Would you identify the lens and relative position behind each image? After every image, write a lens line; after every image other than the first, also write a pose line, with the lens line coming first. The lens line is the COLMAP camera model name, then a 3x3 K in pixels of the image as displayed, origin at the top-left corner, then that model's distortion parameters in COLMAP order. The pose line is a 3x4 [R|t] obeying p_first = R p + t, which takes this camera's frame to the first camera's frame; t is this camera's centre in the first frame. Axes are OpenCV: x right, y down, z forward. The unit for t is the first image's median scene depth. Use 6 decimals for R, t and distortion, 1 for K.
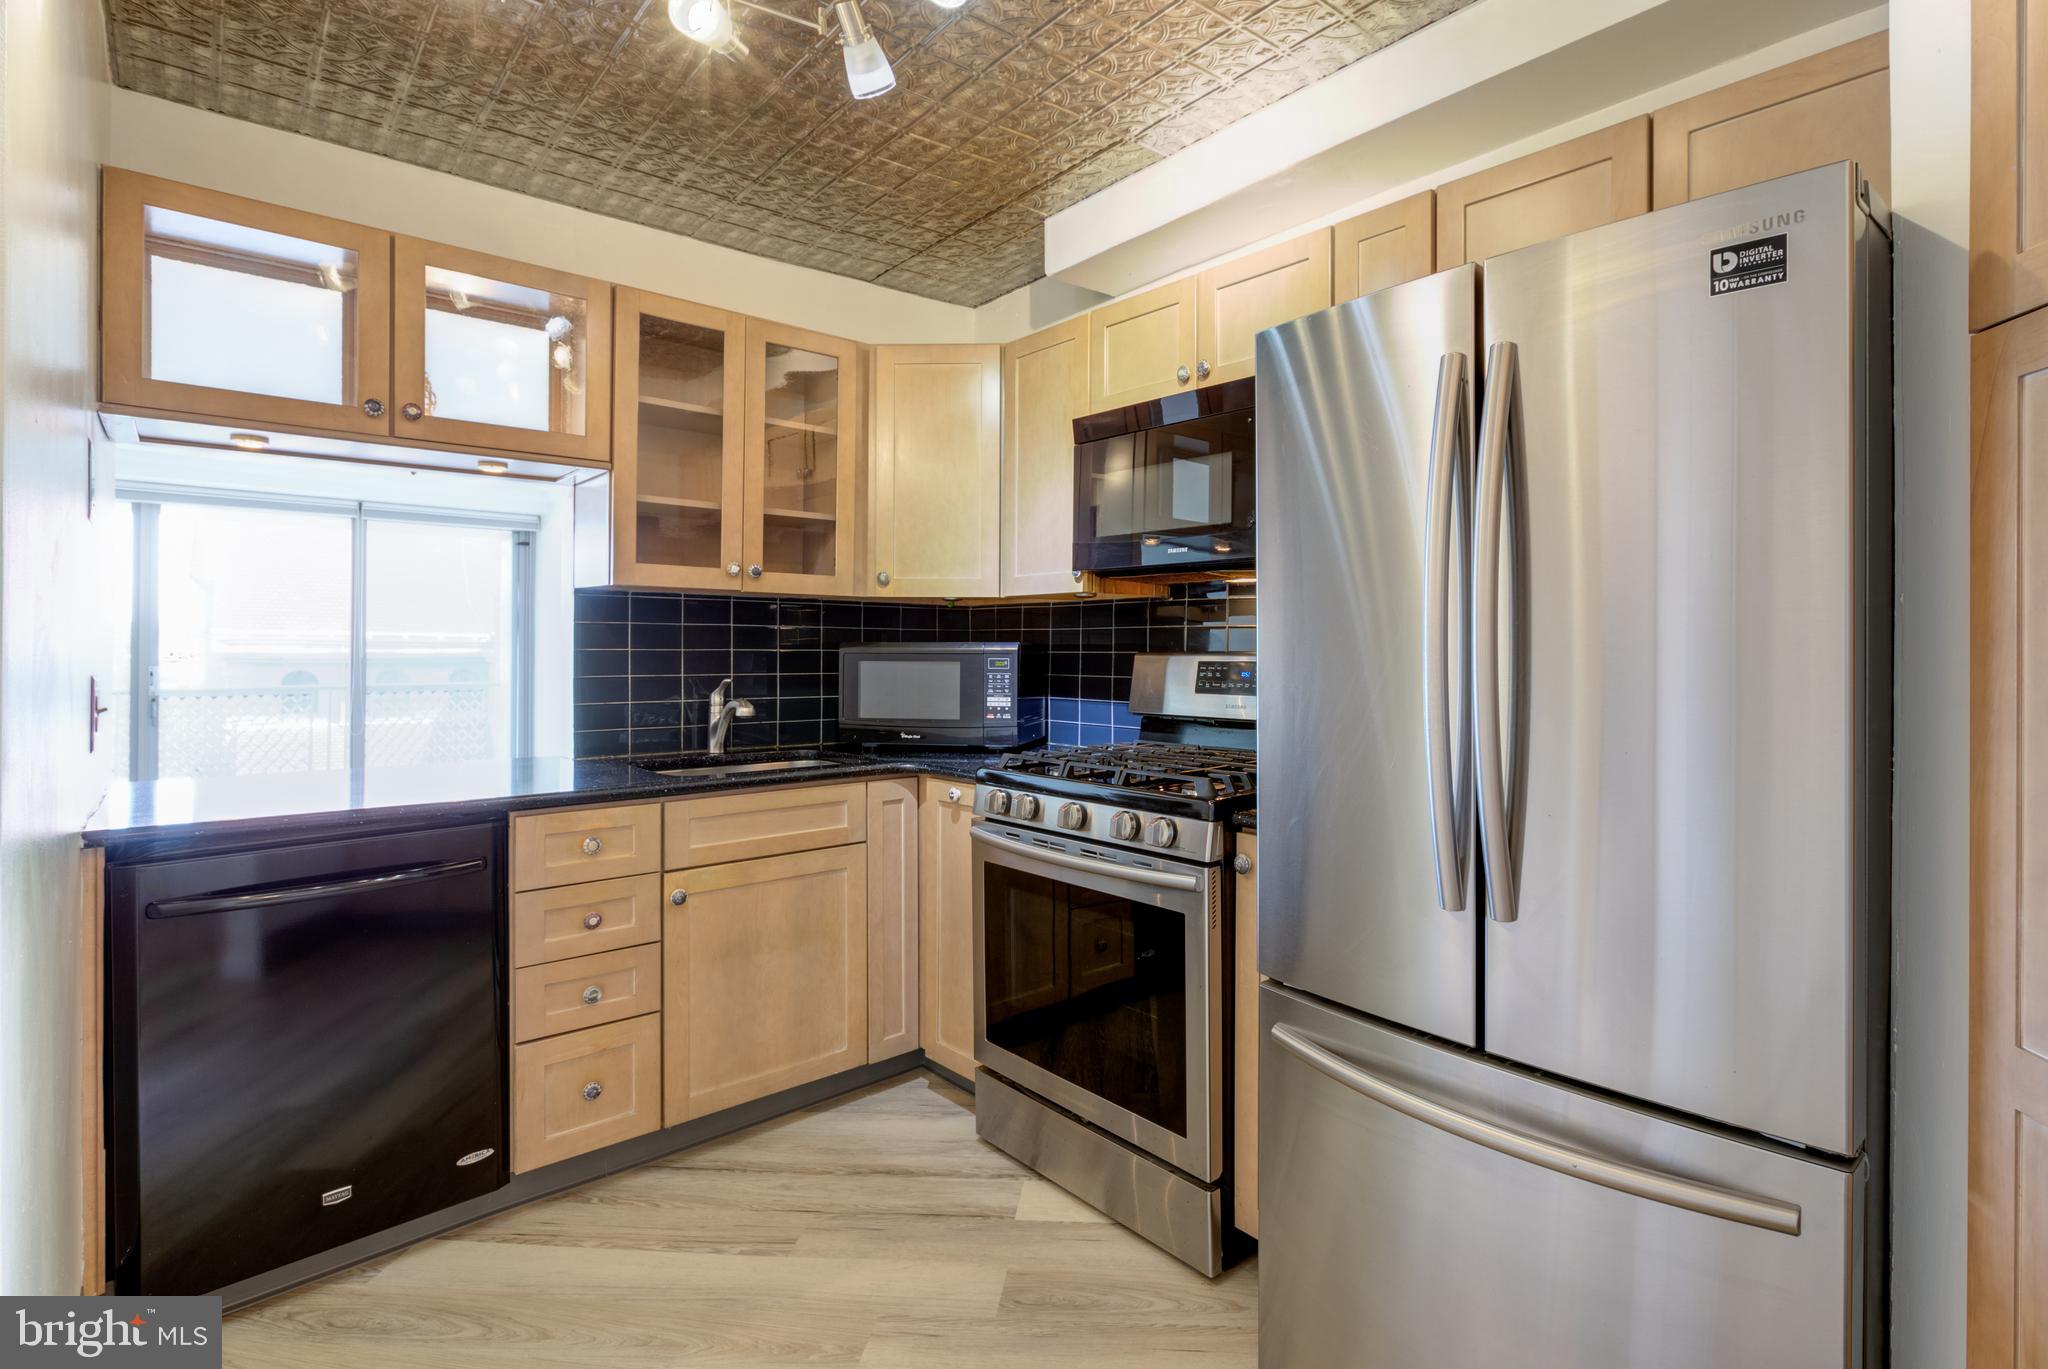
lens RADIAL K [[911.6, 0, 1025.7], [0, 911.6, 636.1], [0, 0, 1]] dist [-0.005593, 0.002006]
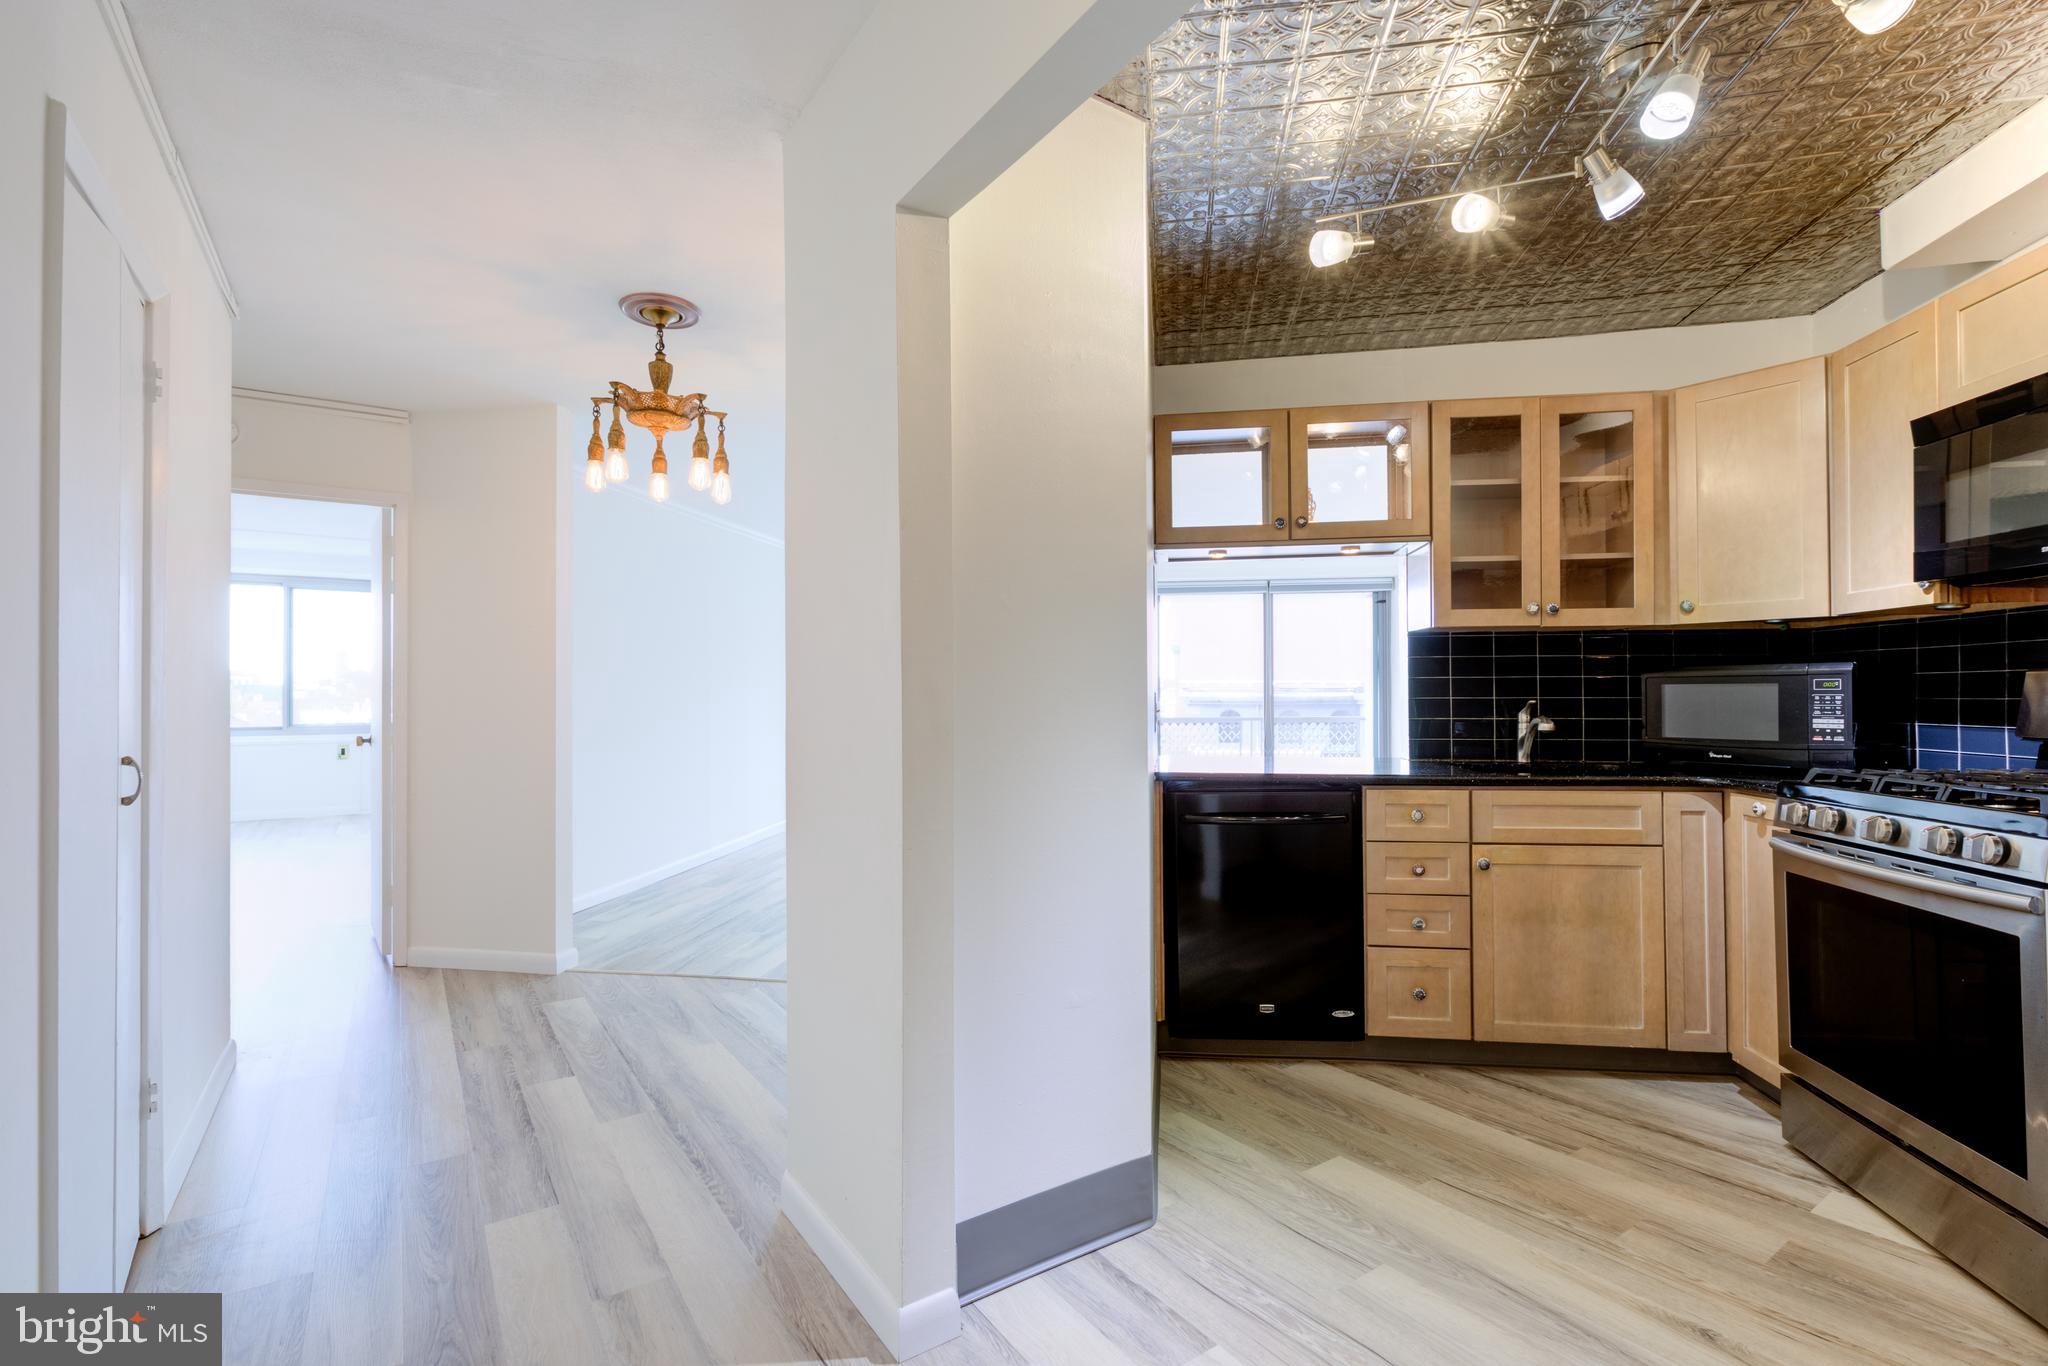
lens RADIAL K [[911.6, 0, 1027.0], [0, 911.6, 682.4], [0, 0, 1]] dist [-0.005593, 0.002006]
pose [[0.629784, -0.014273, -0.776639, 0.210817], [0.008681, 0.999898, -0.011337, 0.035748], [0.776722, 0.000398, 0.629844, -0.307668]]
